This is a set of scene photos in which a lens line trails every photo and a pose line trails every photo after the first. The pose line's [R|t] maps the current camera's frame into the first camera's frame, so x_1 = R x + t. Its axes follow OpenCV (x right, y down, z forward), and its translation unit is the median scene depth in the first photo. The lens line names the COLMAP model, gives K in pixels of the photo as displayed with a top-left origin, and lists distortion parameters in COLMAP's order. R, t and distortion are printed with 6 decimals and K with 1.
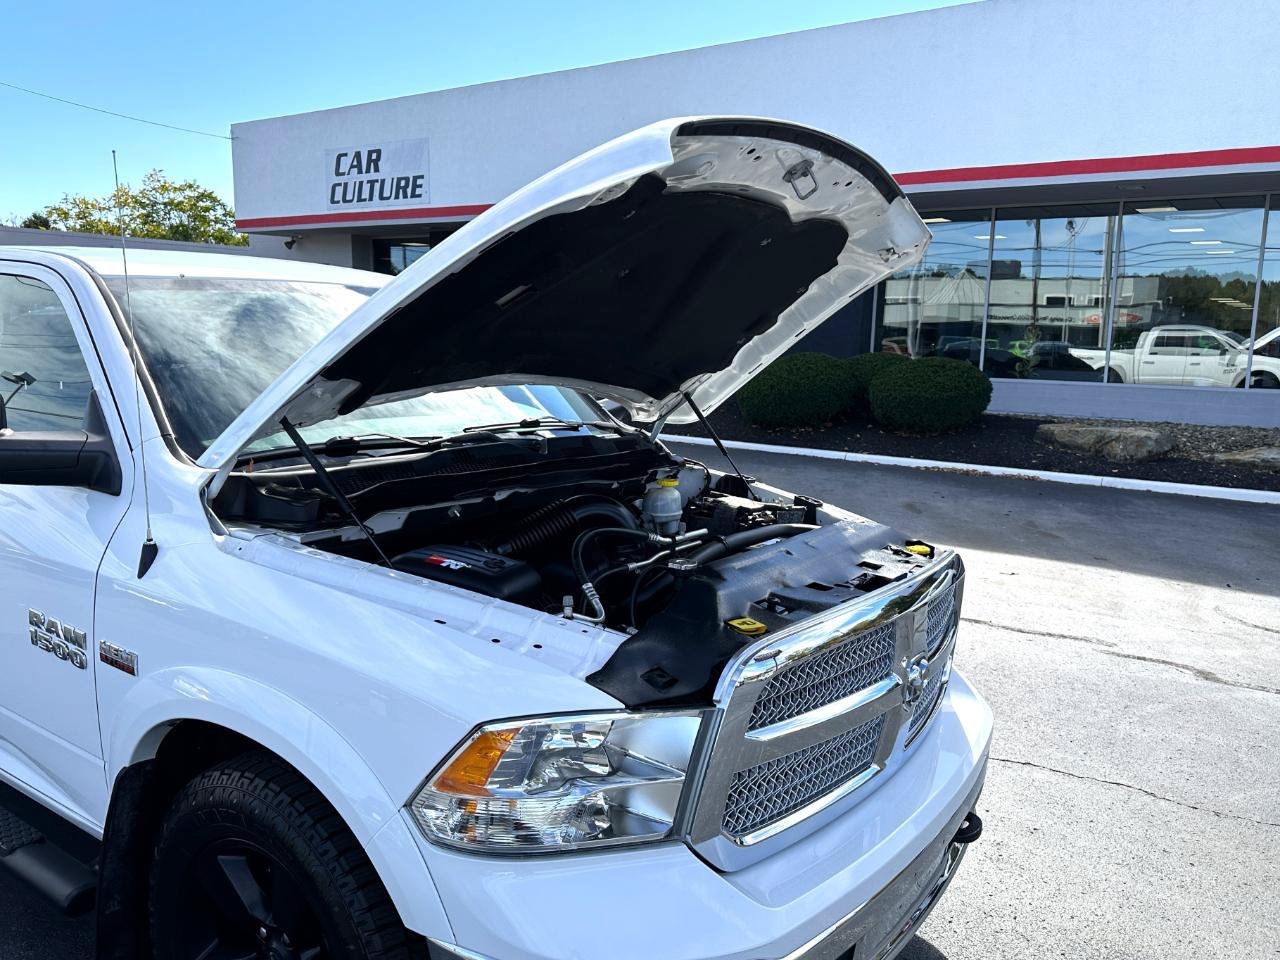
lens RADIAL K [[1018.5, 0, 647.1], [0, 1018.5, 486.7], [0, 0, 1]] dist [0.055970, -0.066157]
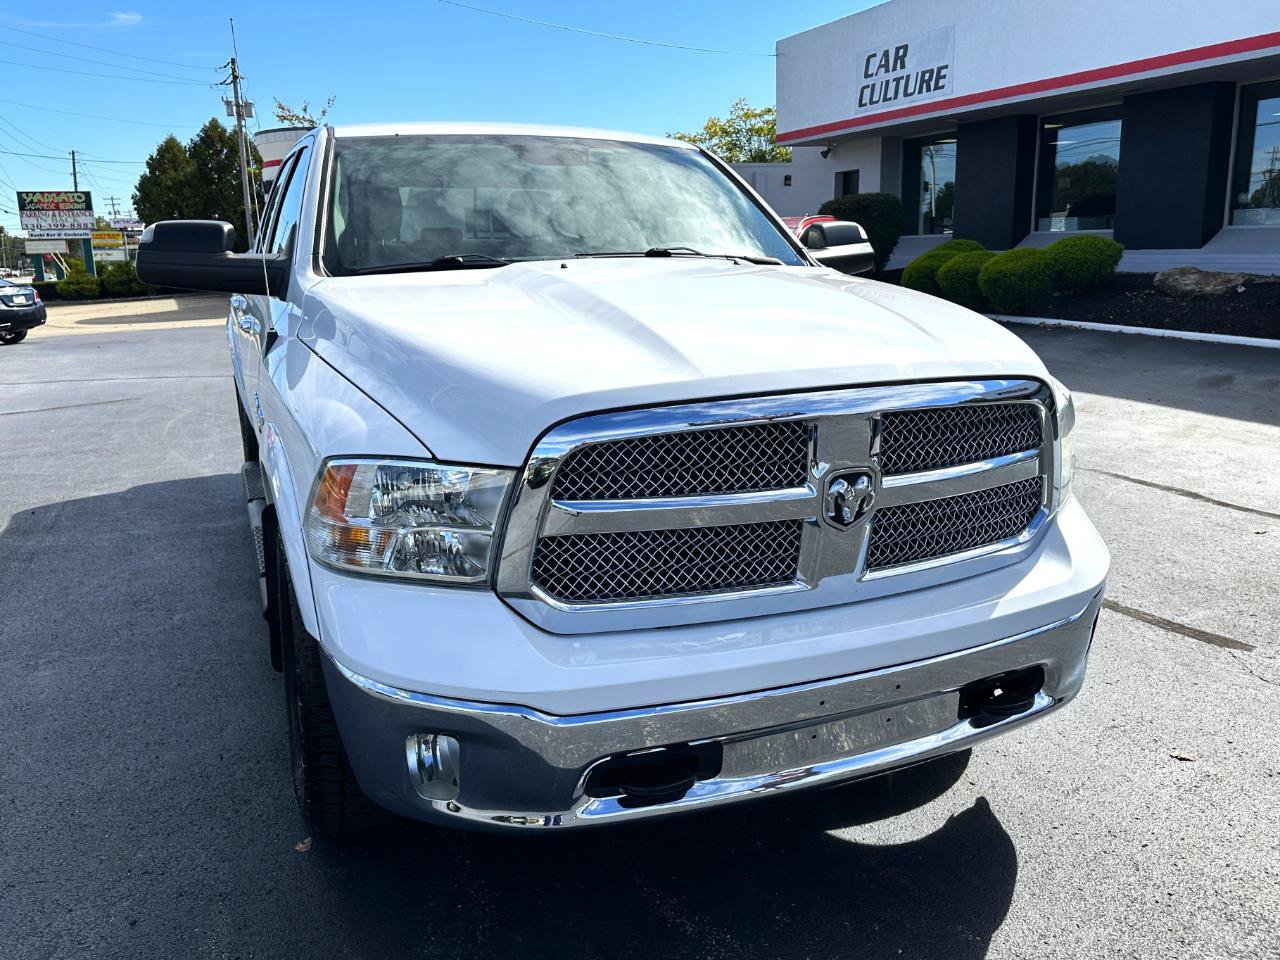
lens RADIAL K [[1018.5, 0, 638.3], [0, 1018.5, 457.3], [0, 0, 1]] dist [0.055970, -0.066157]
pose [[0.848378, 0.068481, -0.524944, 0.065198], [-0.040507, 0.997088, 0.064610, 0.012188], [0.527840, -0.033549, 0.848681, 0.016534]]
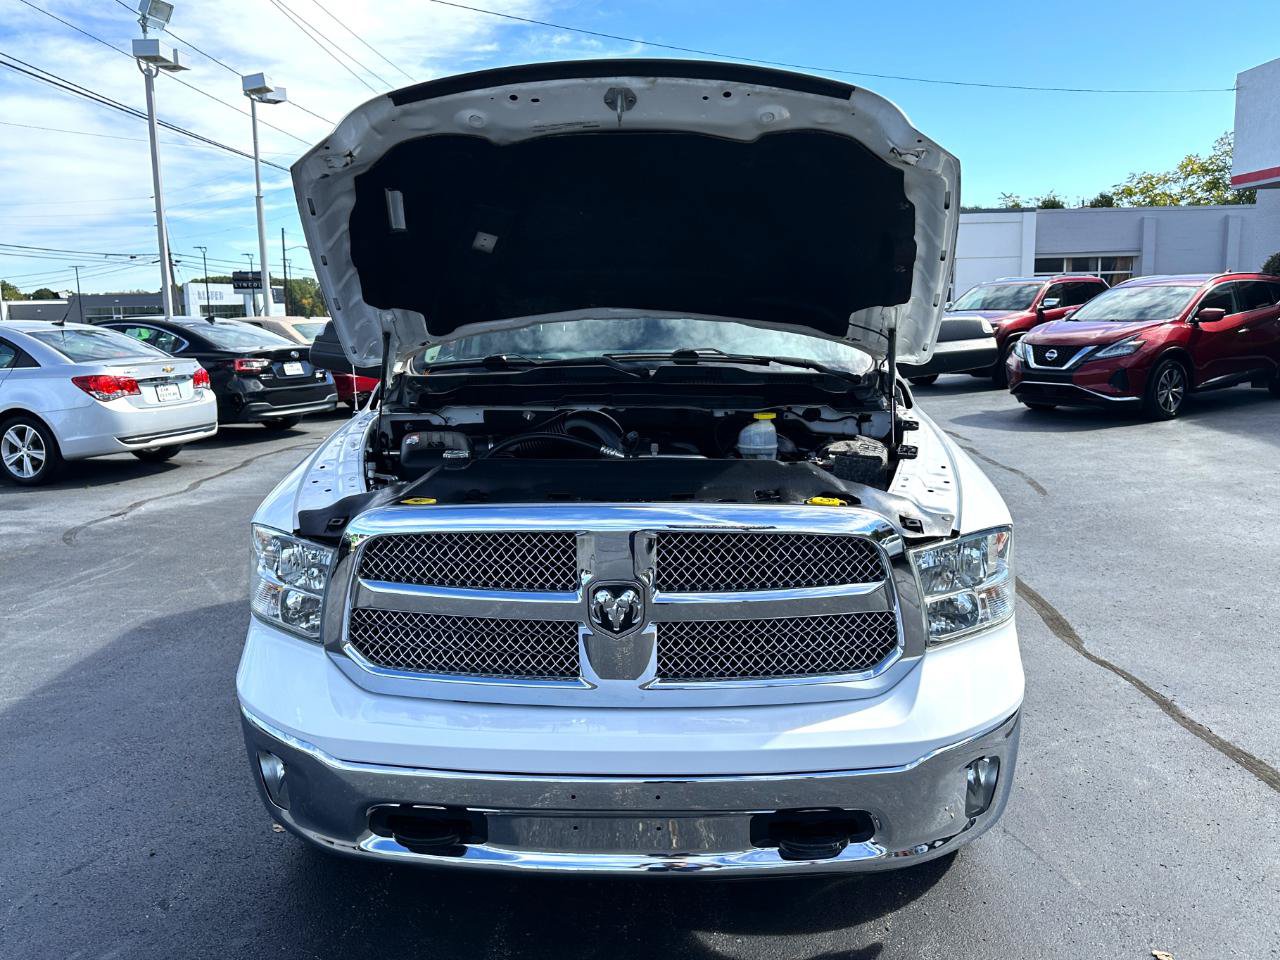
lens RADIAL K [[1018.5, 0, 633.5], [0, 1018.5, 445.6], [0, 0, 1]] dist [0.055970, -0.066157]
pose [[0.540503, 0.086727, -0.836860, 0.121791], [-0.097634, 0.994418, 0.039996, -0.000142], [0.835658, 0.060088, 0.545953, 0.055093]]
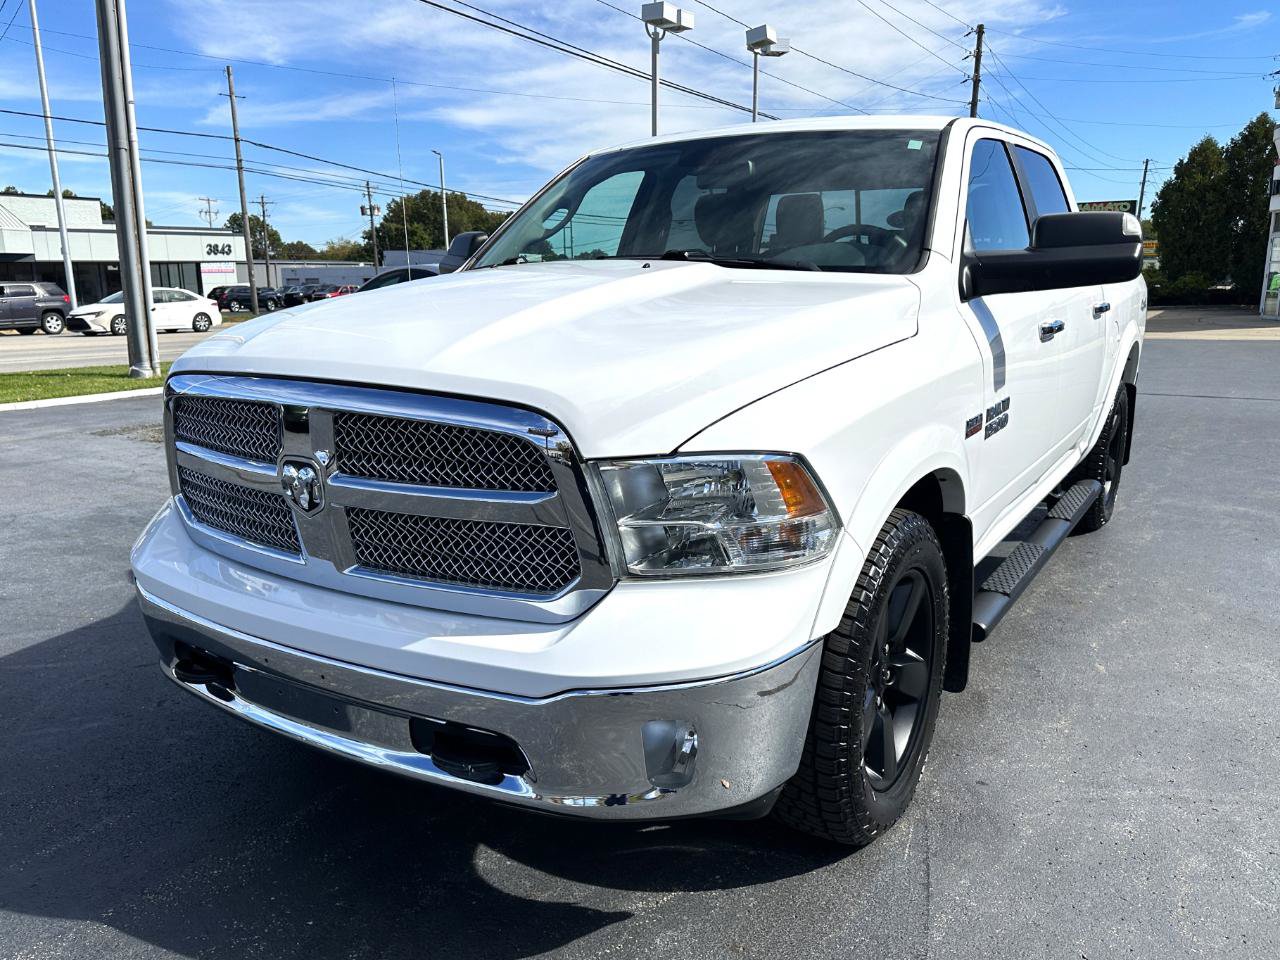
lens RADIAL K [[1018.5, 0, 624.3], [0, 1018.5, 507.3], [0, 0, 1]] dist [0.055970, -0.066157]
pose [[0.047283, 0.202063, -0.978230, 0.138603], [-0.139928, 0.971009, 0.193808, -0.001669], [0.989032, 0.127718, 0.074187, 0.141363]]
